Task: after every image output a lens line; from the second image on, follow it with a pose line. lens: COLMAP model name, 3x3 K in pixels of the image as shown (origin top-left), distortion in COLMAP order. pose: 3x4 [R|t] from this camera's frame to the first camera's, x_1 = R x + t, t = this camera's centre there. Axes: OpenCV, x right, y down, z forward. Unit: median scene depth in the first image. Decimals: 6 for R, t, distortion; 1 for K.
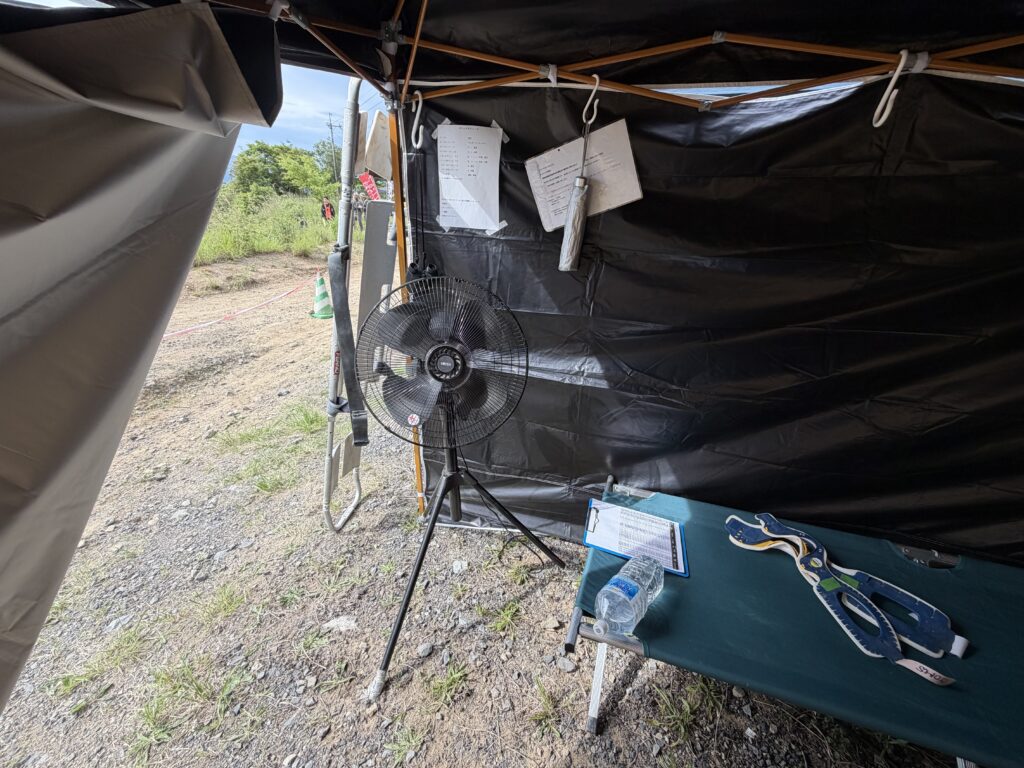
lens RADIAL K [[407.7, 0, 506.5], [0, 407.7, 381.0], [0, 0, 1]] dist [-0.001973, 0.000483]
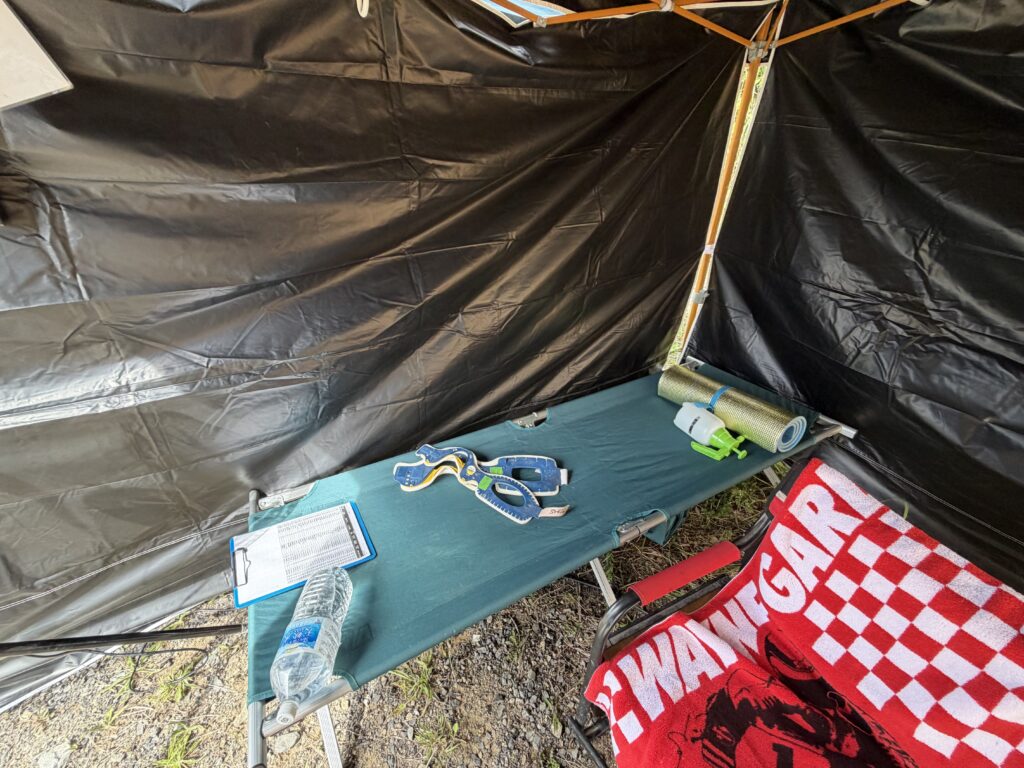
lens RADIAL K [[407.7, 0, 506.5], [0, 407.7, 381.0], [0, 0, 1]] dist [-0.001973, 0.000483]
pose [[0.652848, -0.372696, 0.659460, 0.178162], [0.284221, 0.927503, 0.242810, -0.016104], [-0.702145, 0.028914, 0.711446, 0.136439]]
